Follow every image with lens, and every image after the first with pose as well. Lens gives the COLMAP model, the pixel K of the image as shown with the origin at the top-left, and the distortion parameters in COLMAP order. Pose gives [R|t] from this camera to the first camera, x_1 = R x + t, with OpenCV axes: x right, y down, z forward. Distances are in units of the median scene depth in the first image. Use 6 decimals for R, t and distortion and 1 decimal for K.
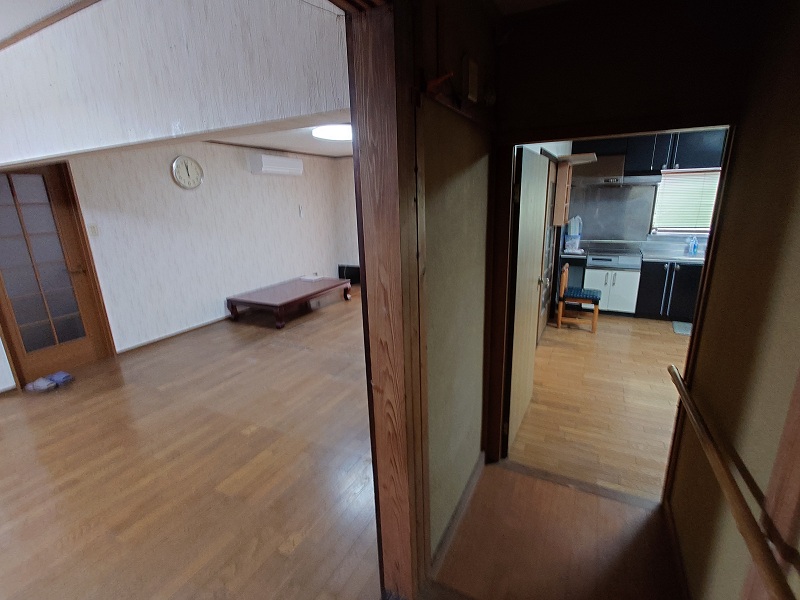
lens RADIAL K [[377.9, 0, 401.5], [0, 377.9, 302.0], [0, 0, 1]] dist [0.005110, 0.000238]
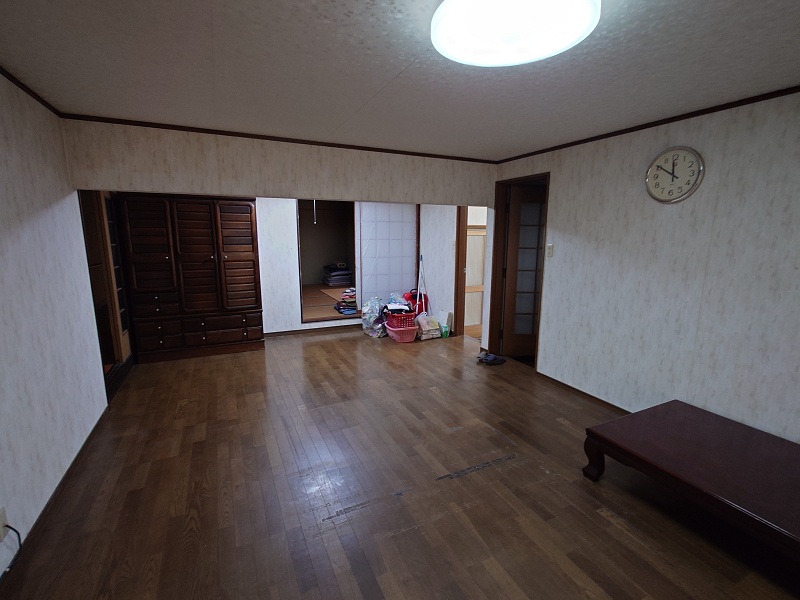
lens RADIAL K [[377.9, 0, 403.0], [0, 377.9, 300.1], [0, 0, 1]] dist [0.005110, 0.000238]
pose [[-0.588683, 0.170048, -0.790276, 0.093502], [-0.205785, 0.913891, 0.349938, -0.140879], [0.781732, 0.368630, -0.502999, 0.518749]]
